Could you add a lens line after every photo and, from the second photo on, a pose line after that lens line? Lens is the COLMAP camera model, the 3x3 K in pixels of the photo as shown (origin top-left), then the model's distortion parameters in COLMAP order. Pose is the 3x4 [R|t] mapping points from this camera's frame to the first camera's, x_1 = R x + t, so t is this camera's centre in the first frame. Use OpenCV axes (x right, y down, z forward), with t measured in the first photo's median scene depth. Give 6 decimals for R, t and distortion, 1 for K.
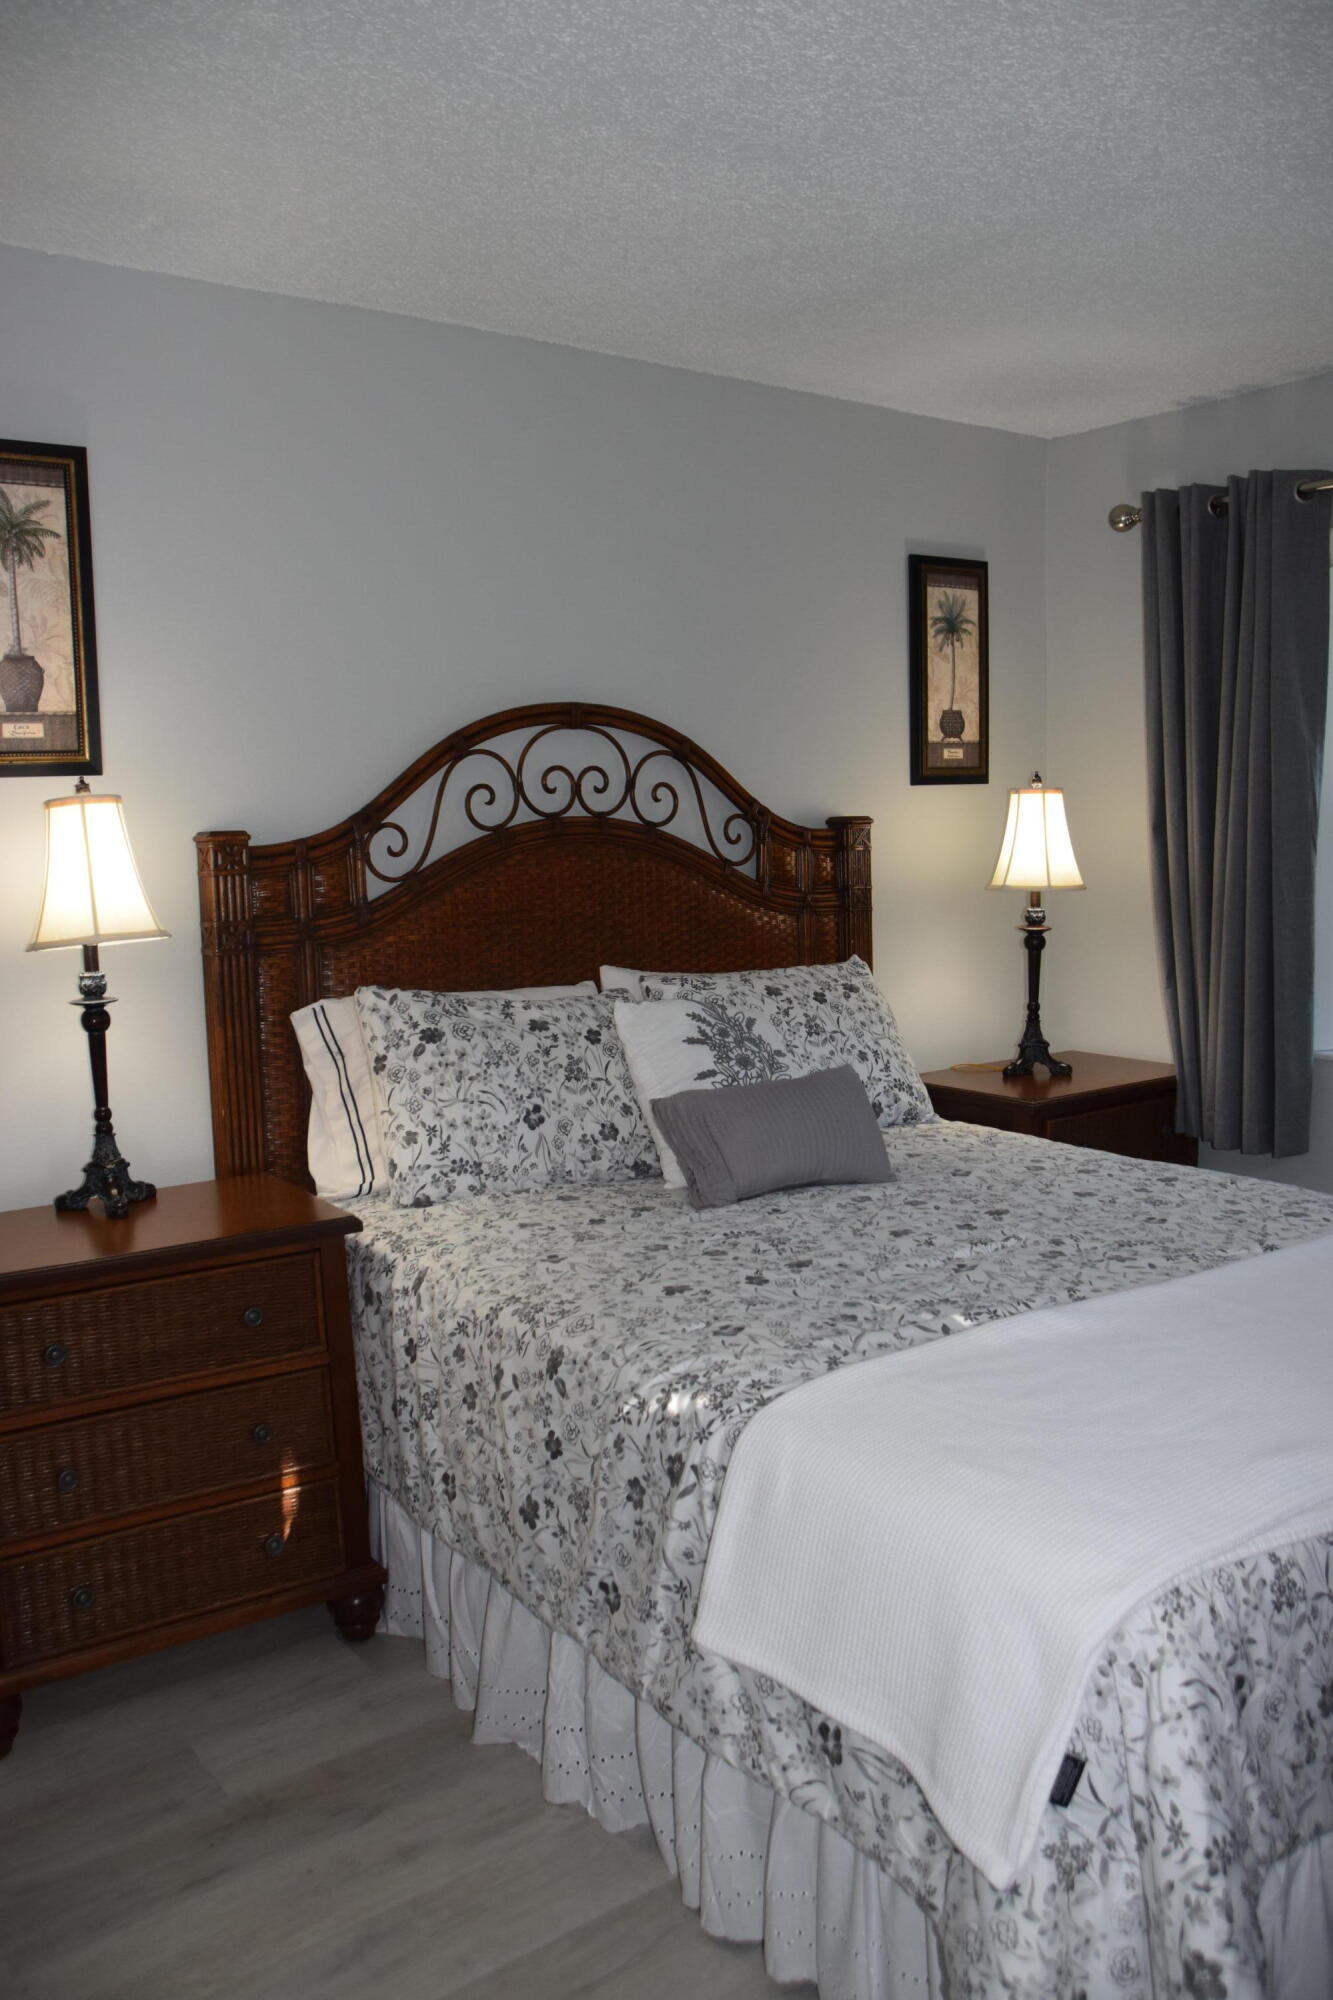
lens RADIAL K [[1699.9, 0, 666.5], [0, 1699.9, 1000.0], [0, 0, 1]] dist [-0.072564, 0.006062]
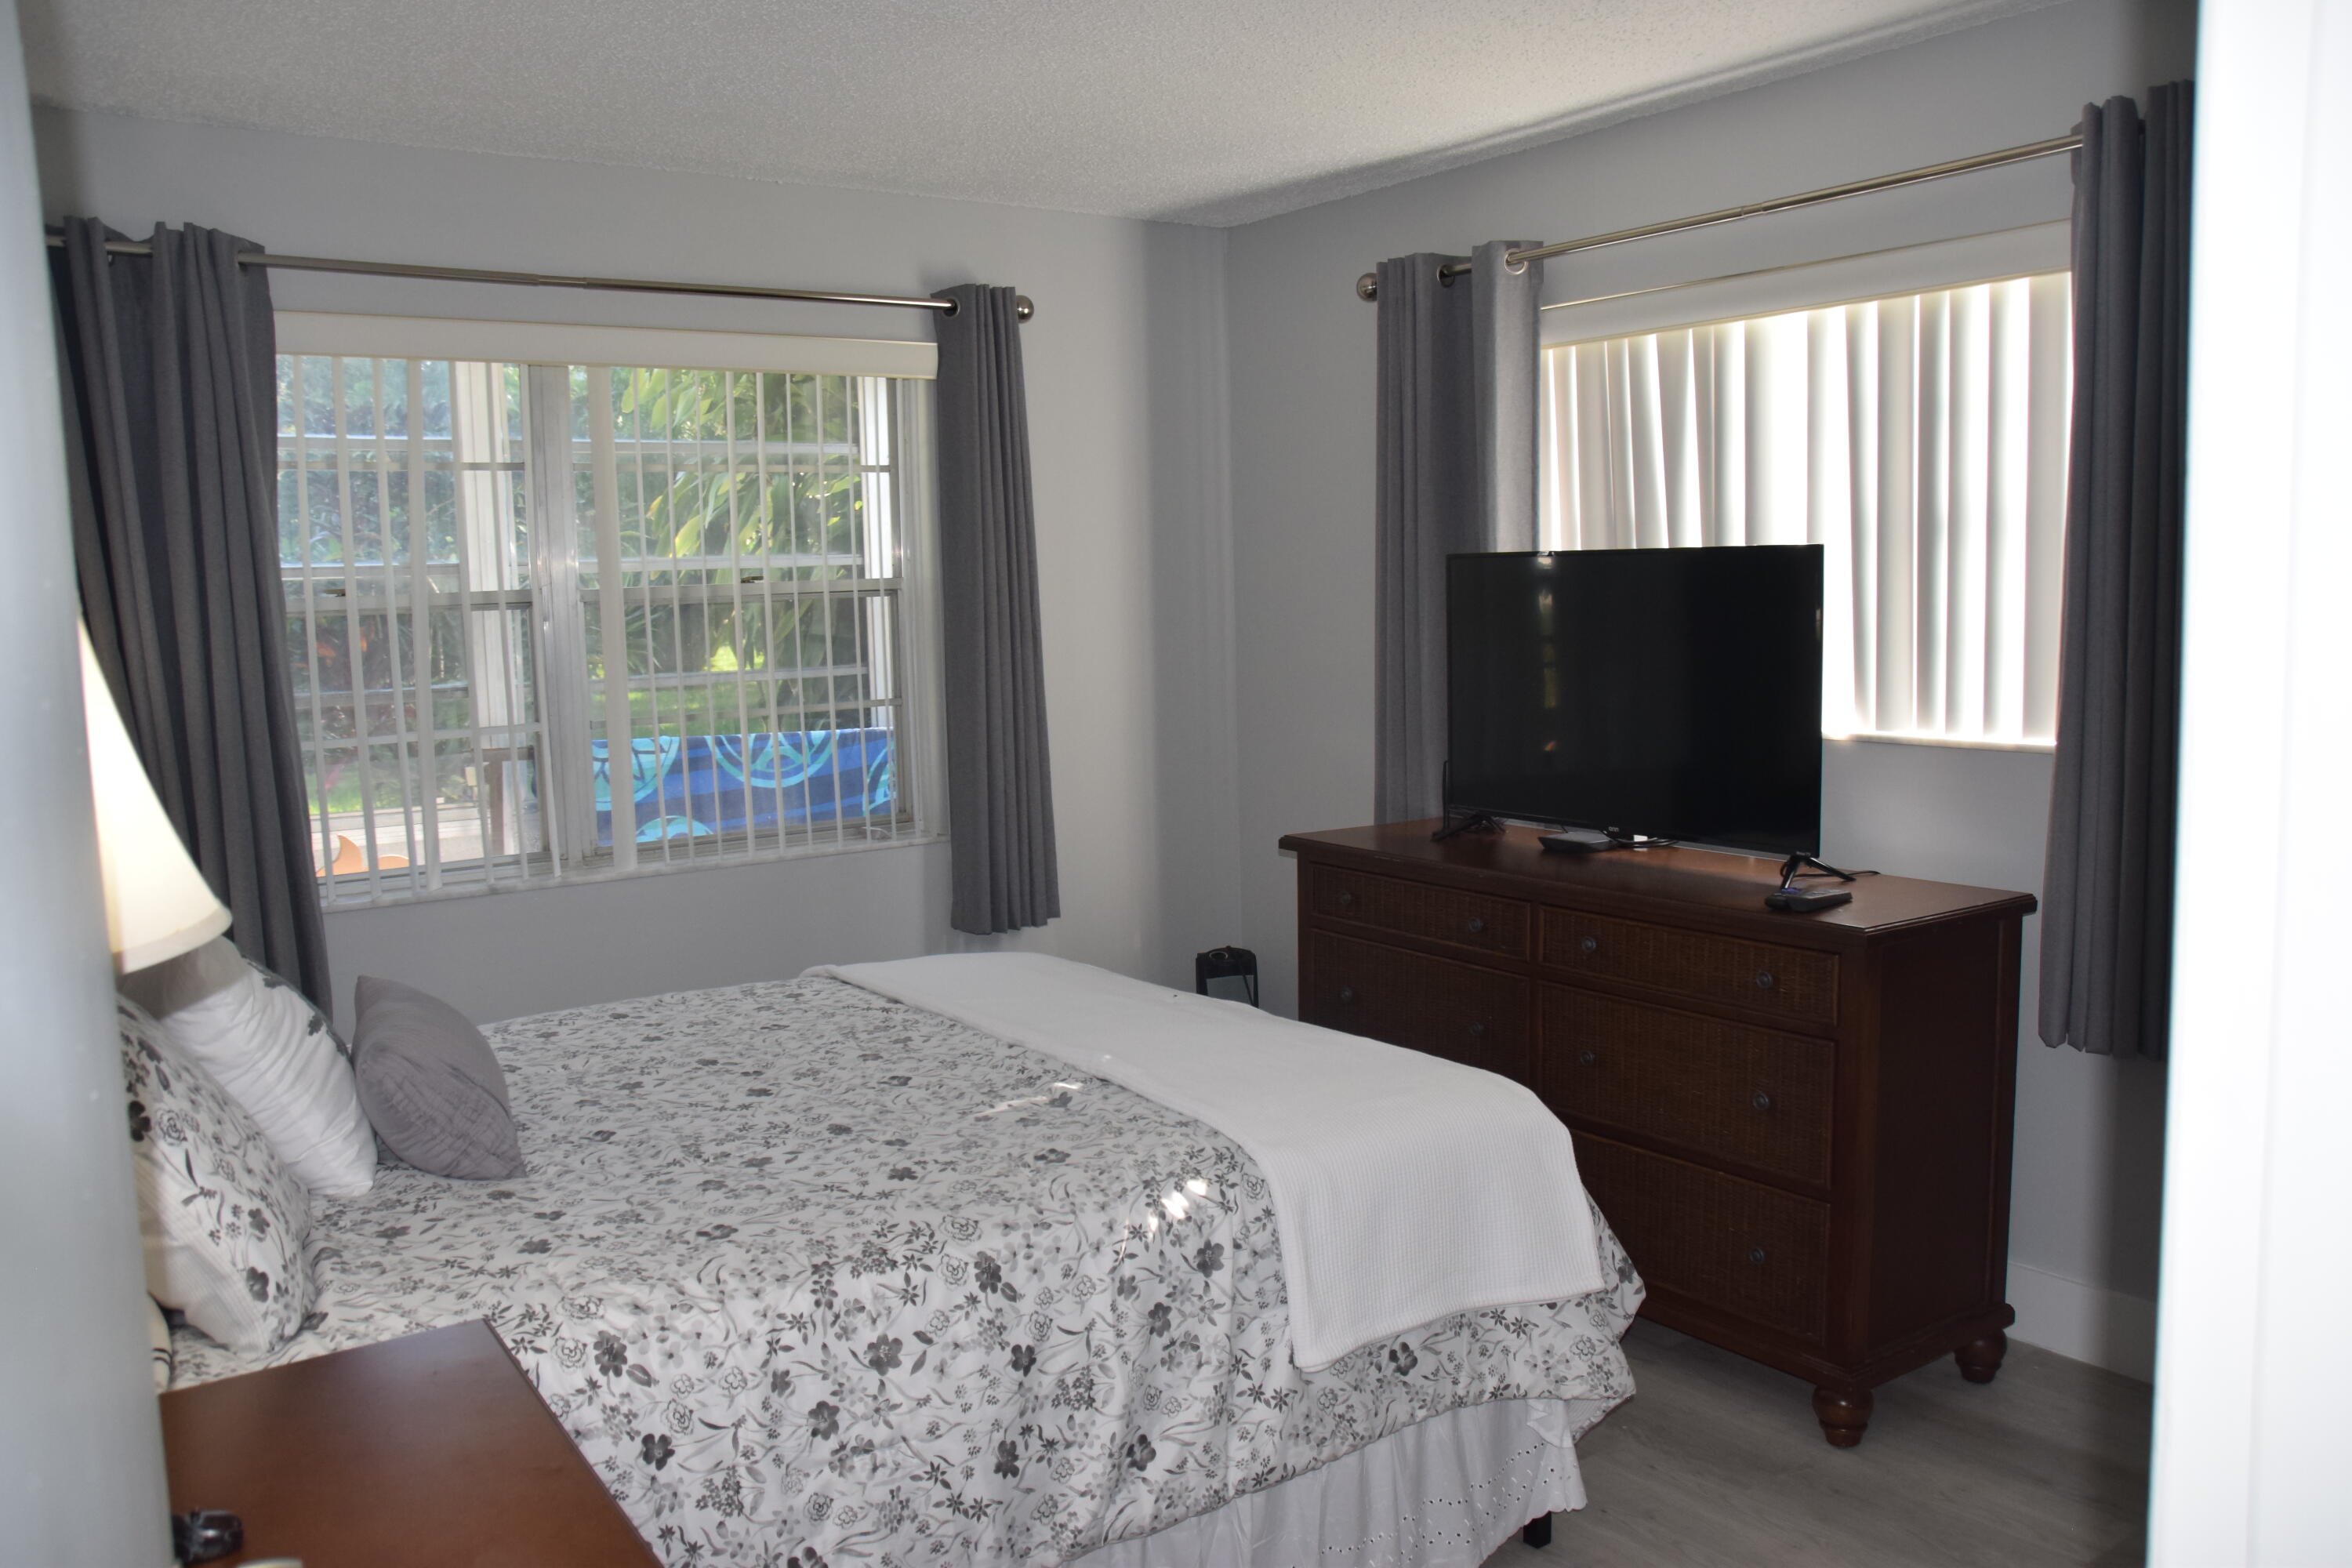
lens RADIAL K [[1919.4, 0, 1176.0], [0, 1919.4, 784.0], [0, 0, 1]] dist [0.005082, 0.002315]
pose [[-0.032343, -0.083247, 0.996004, -0.928767], [0.135853, 0.986911, 0.086898, -0.088232], [-0.990201, 0.138121, -0.020611, 0.833212]]
